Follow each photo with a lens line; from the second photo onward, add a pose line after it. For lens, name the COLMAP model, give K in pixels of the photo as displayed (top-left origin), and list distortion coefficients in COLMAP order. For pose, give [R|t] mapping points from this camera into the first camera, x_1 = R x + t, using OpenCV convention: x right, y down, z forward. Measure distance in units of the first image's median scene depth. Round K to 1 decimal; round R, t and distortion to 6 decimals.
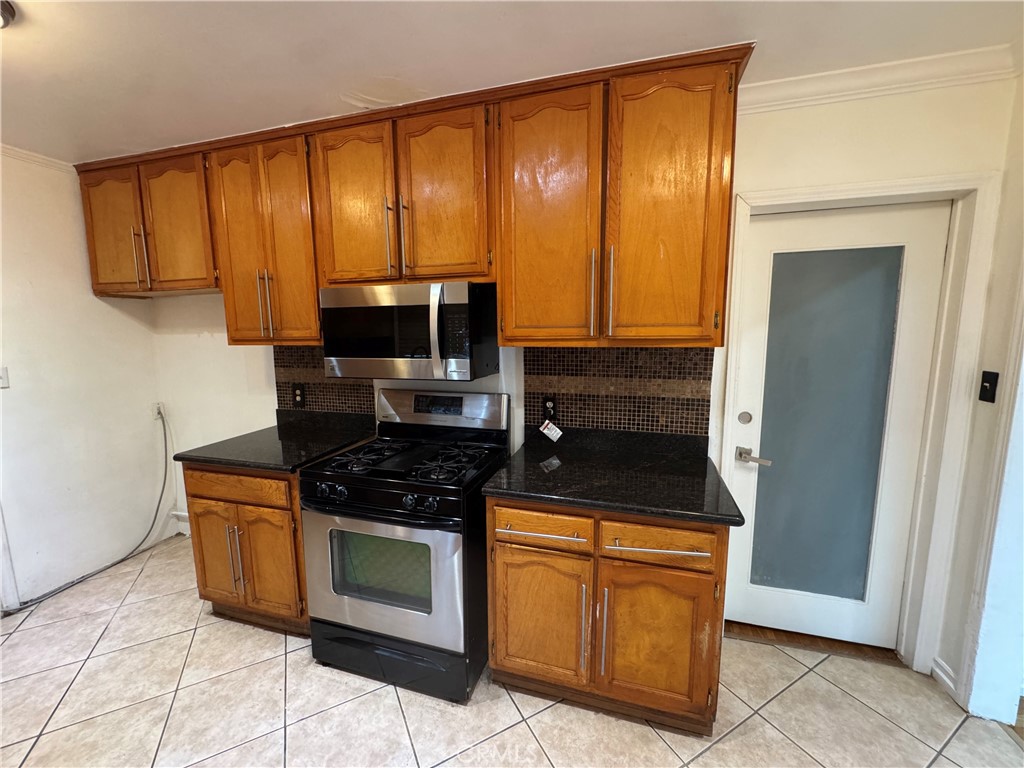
lens RADIAL K [[408.9, 0, 510.6], [0, 408.9, 382.6], [0, 0, 1]] dist [-0.001084, 0.000094]
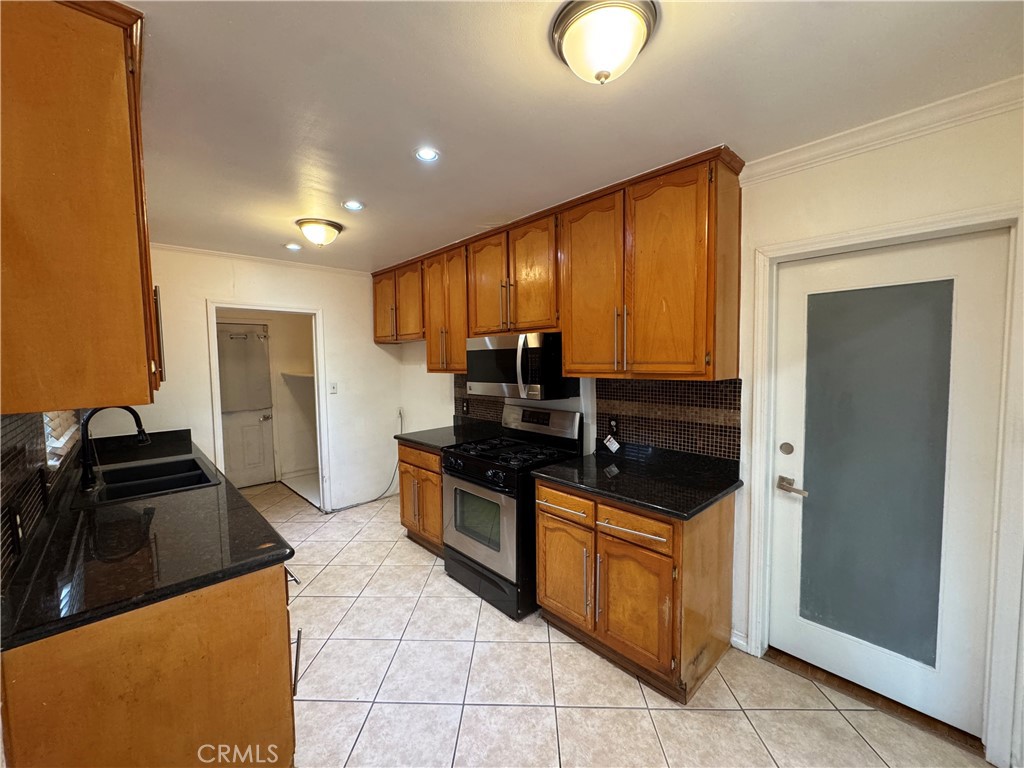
lens RADIAL K [[408.9, 0, 512.6], [0, 408.9, 383.5], [0, 0, 1]] dist [-0.001084, 0.000094]
pose [[0.865458, 0.027752, -0.500211, 0.505540], [-0.060773, 0.996907, -0.049838, 0.014579], [0.497281, 0.073532, 0.864468, -0.285751]]
